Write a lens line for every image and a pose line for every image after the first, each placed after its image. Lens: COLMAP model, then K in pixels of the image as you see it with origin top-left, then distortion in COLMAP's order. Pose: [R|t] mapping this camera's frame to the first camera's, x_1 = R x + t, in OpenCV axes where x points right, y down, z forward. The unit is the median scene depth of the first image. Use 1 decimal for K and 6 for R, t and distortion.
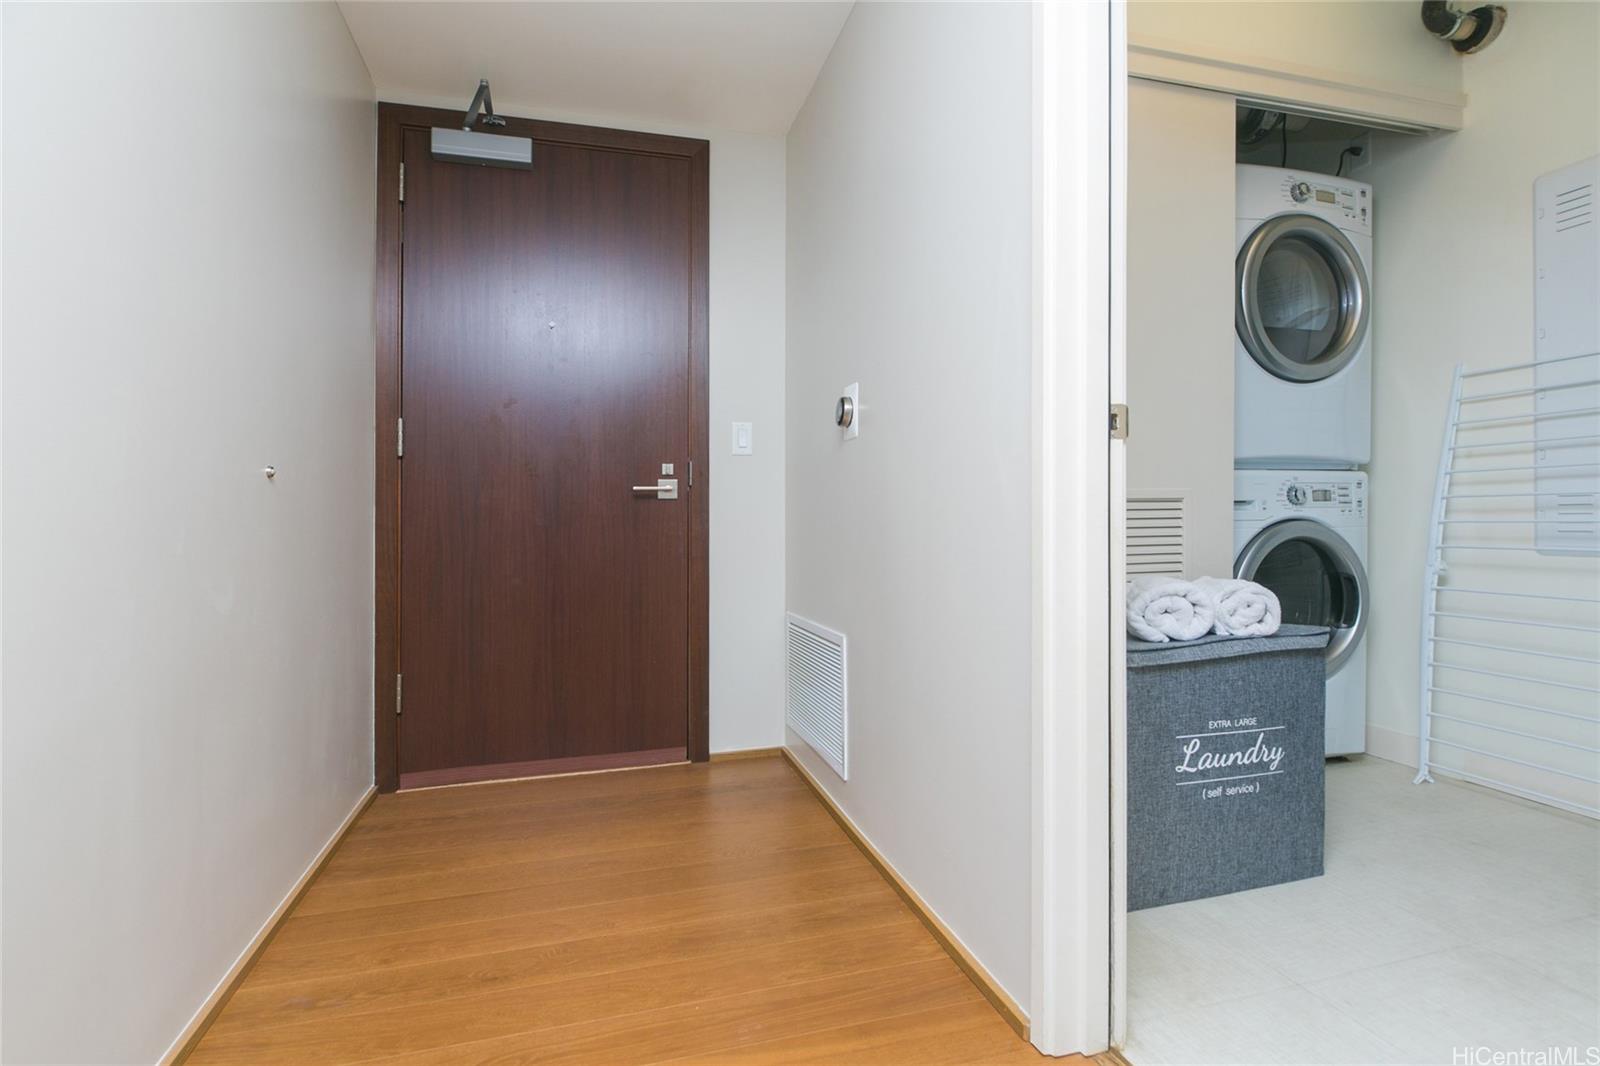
lens RADIAL K [[779.0, 0, 800.7], [0, 779.0, 510.7], [0, 0, 1]] dist [-0.001784, -0.001137]
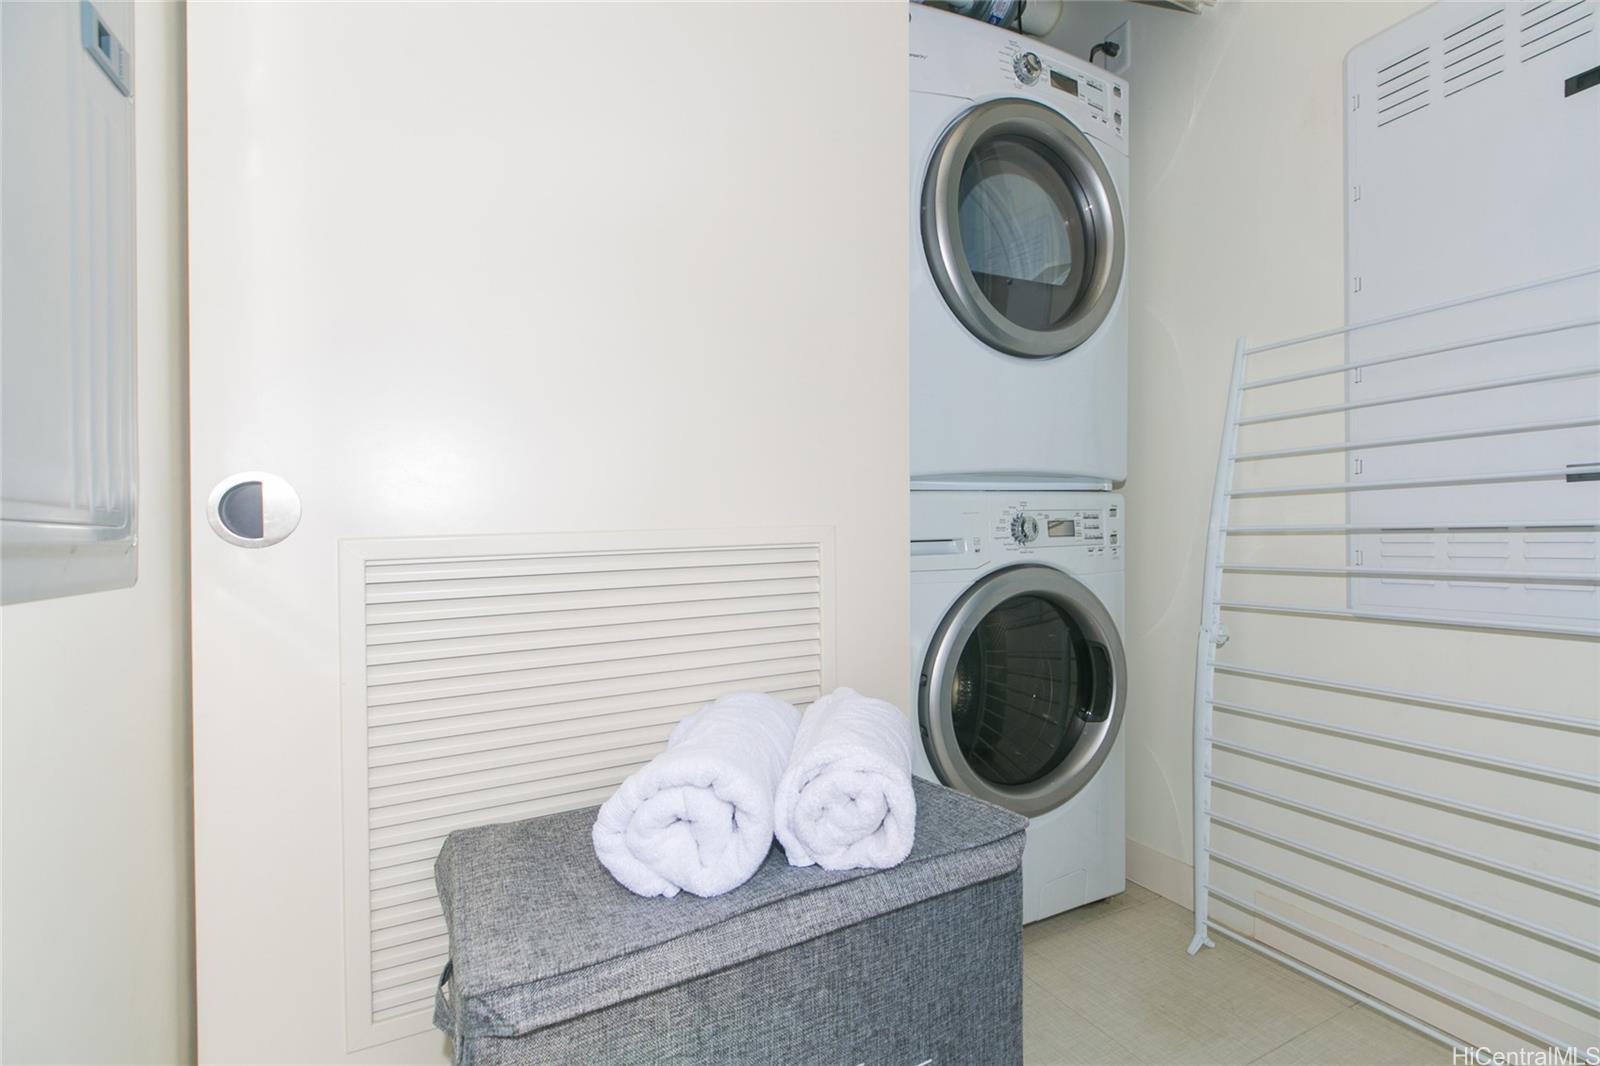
lens RADIAL K [[724.3, 0, 800.0], [0, 724.3, 533.0], [0, 0, 1]] dist [0.010643, -0.000286]
pose [[0.984136, -0.015376, 0.176749, 0.340218], [0.013644, 0.999846, 0.011007, -0.025937], [-0.176891, -0.008421, 0.984194, 0.427267]]
